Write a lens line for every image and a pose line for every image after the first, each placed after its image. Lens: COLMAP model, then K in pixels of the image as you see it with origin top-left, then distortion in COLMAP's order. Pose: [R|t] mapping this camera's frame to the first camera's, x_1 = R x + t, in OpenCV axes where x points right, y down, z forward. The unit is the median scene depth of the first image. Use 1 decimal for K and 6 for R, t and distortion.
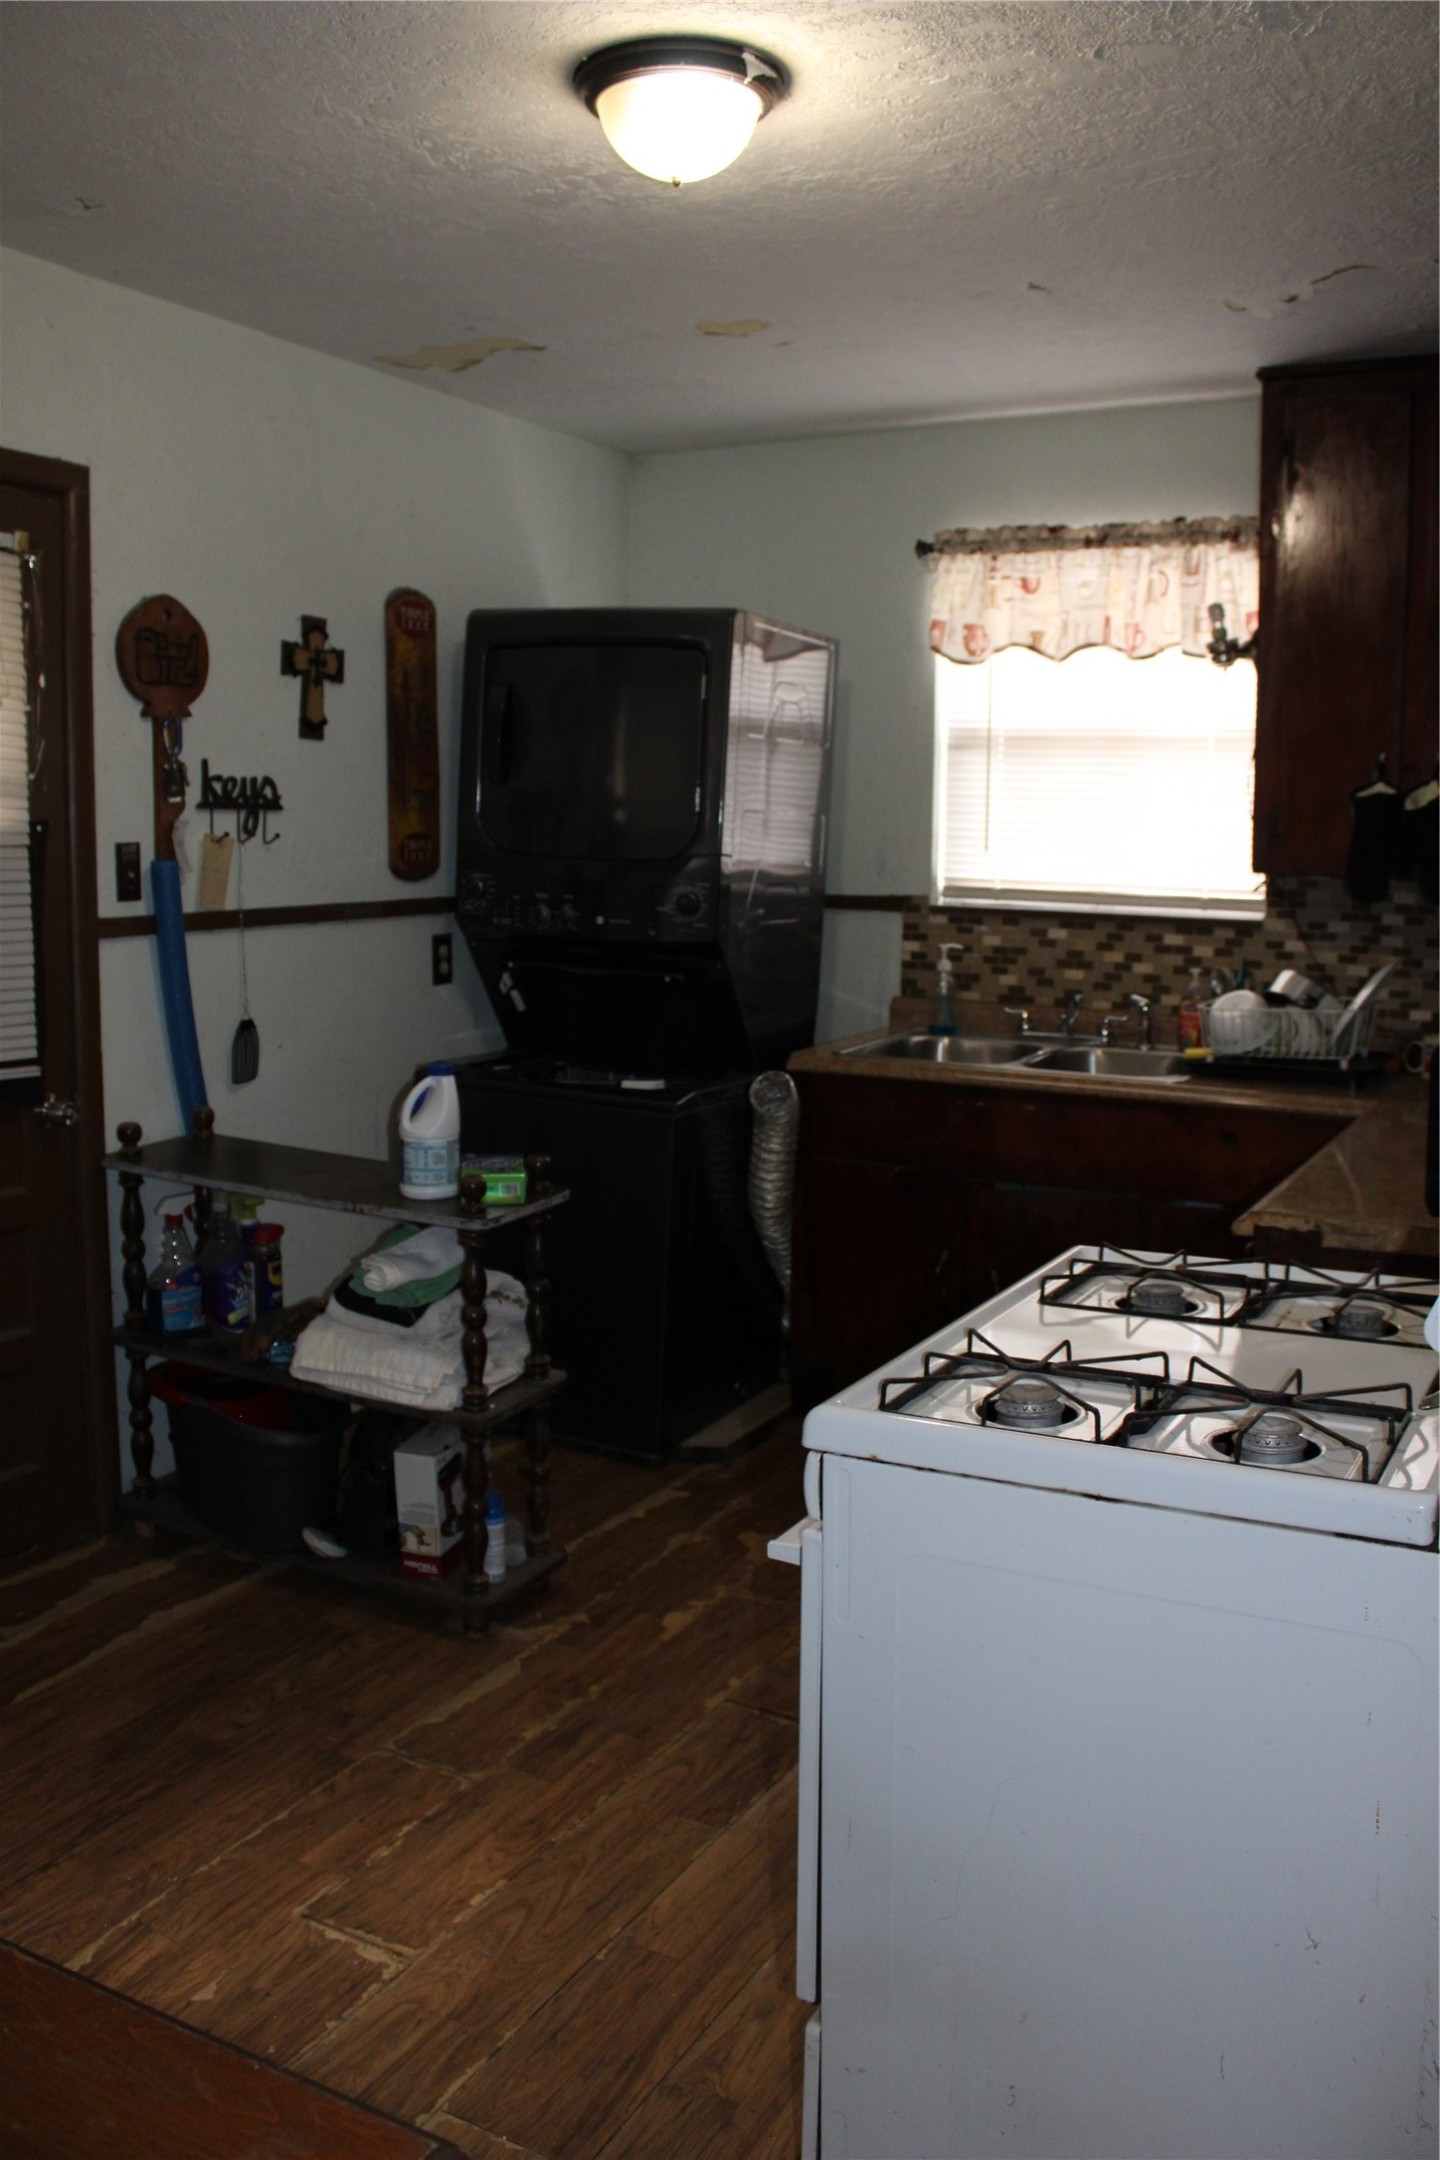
lens RADIAL K [[1825.0, 0, 720.0], [0, 1825.0, 1080.0], [0, 0, 1]] dist [-0.158519, 0.154643]
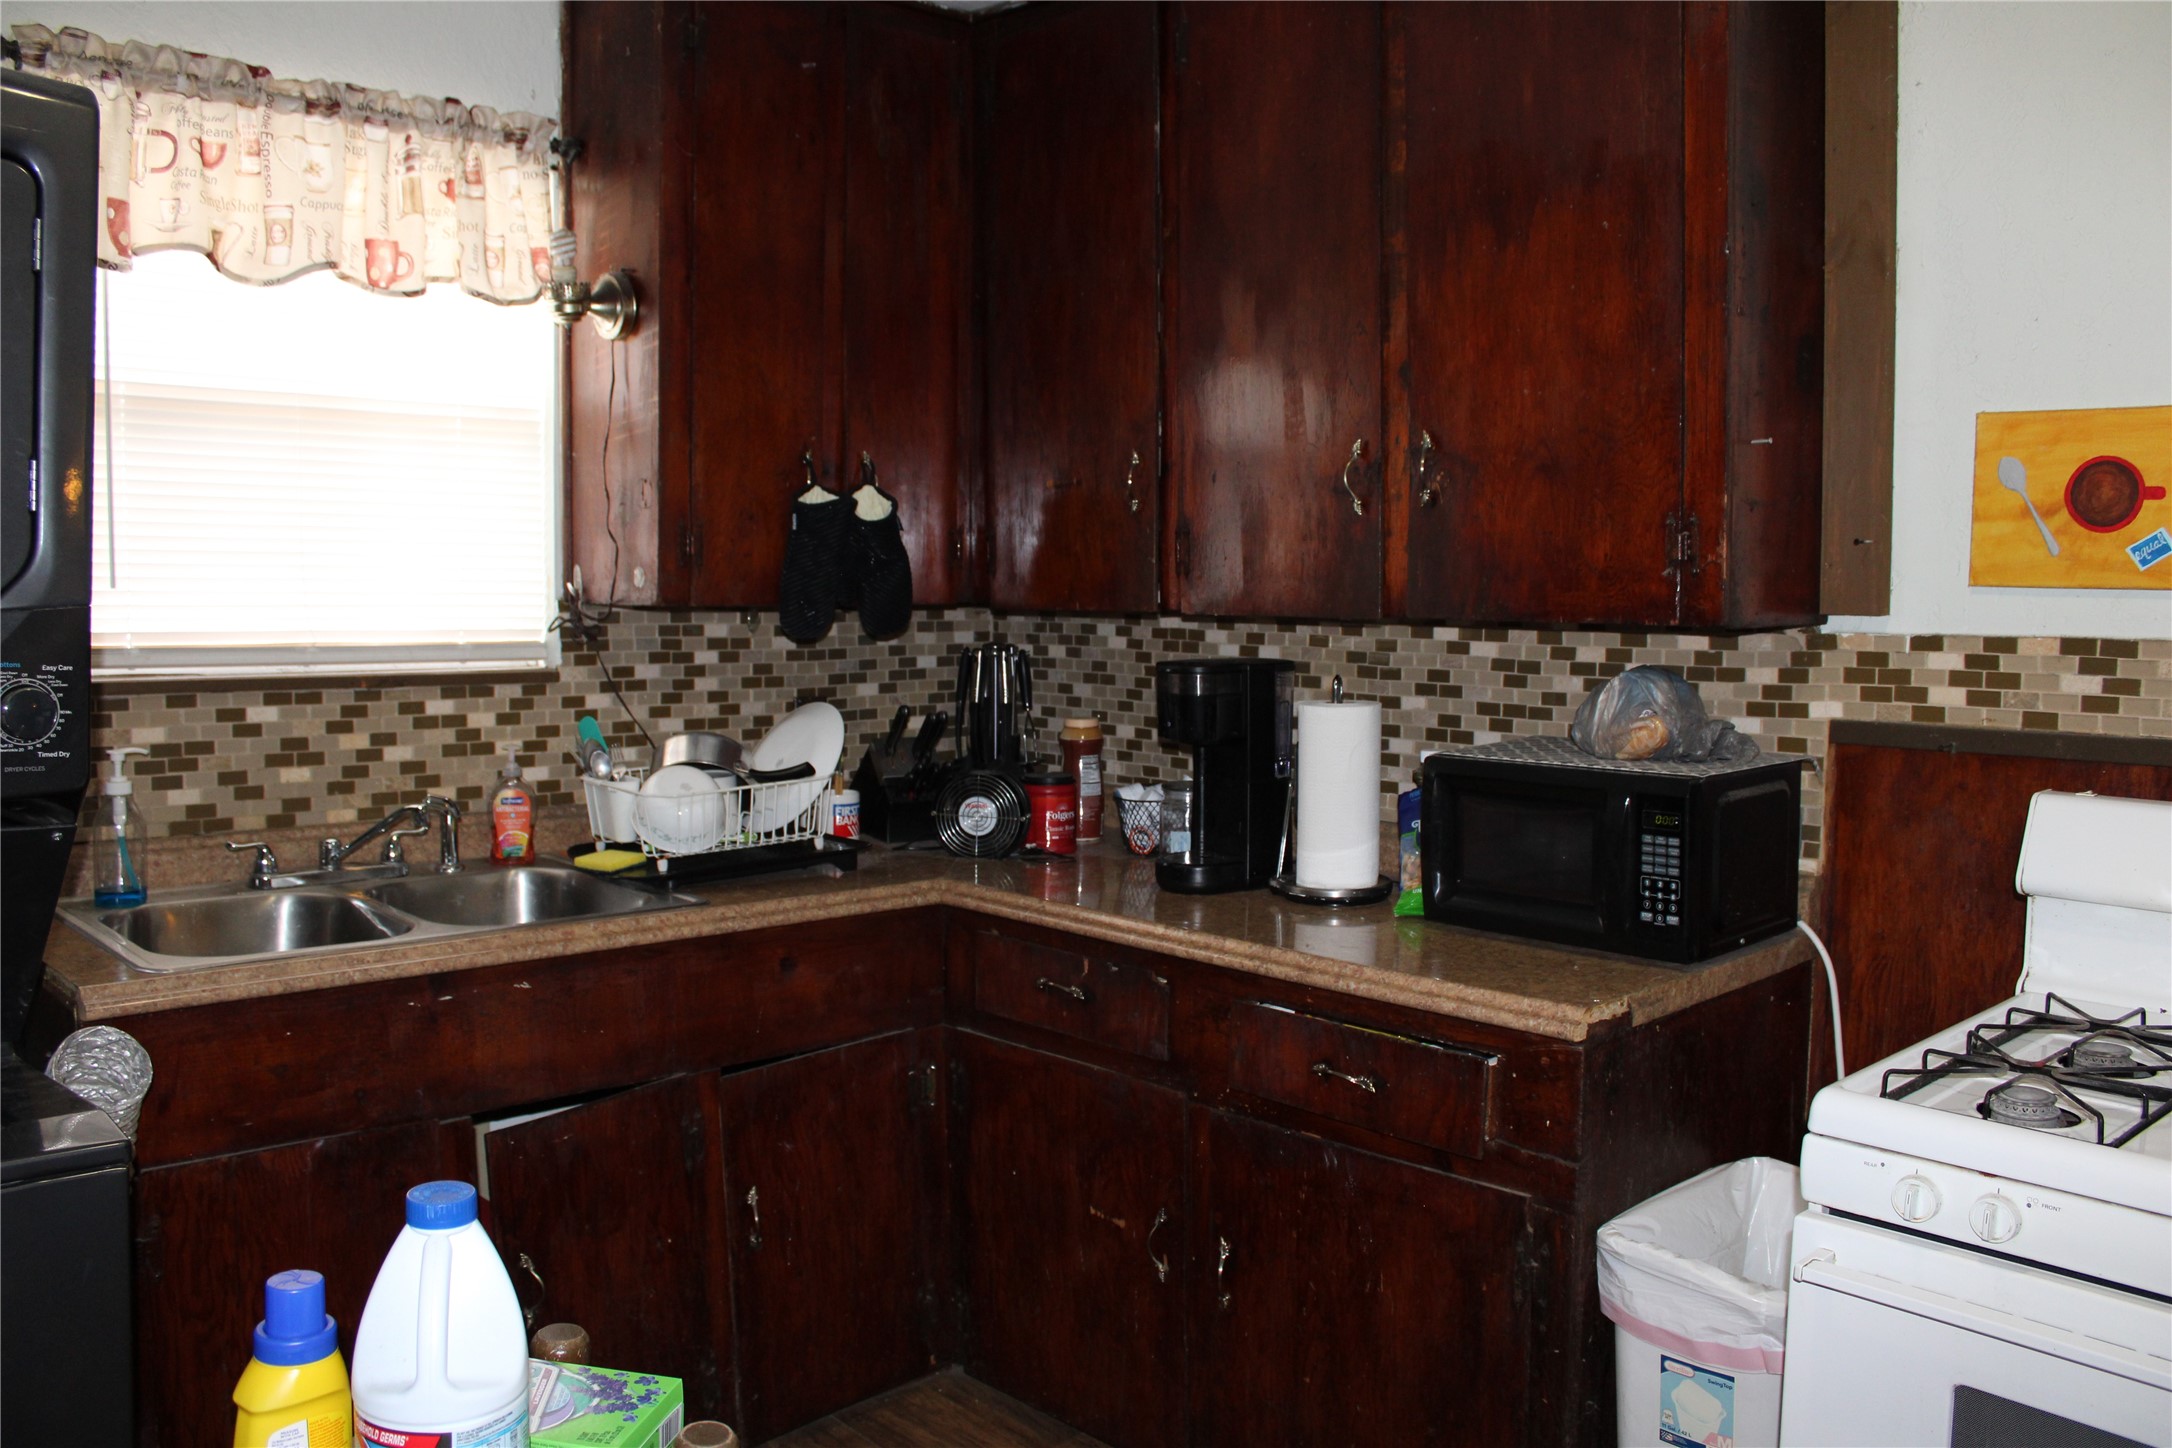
lens RADIAL K [[1835.1, 0, 1086.0], [0, 1835.1, 724.0], [0, 0, 1]] dist [-0.158519, 0.154643]
pose [[0.318379, -0.078197, 0.944733, -0.325173], [0.136250, 0.990019, 0.036029, -0.063213], [-0.938121, 0.117249, 0.325856, 0.551277]]
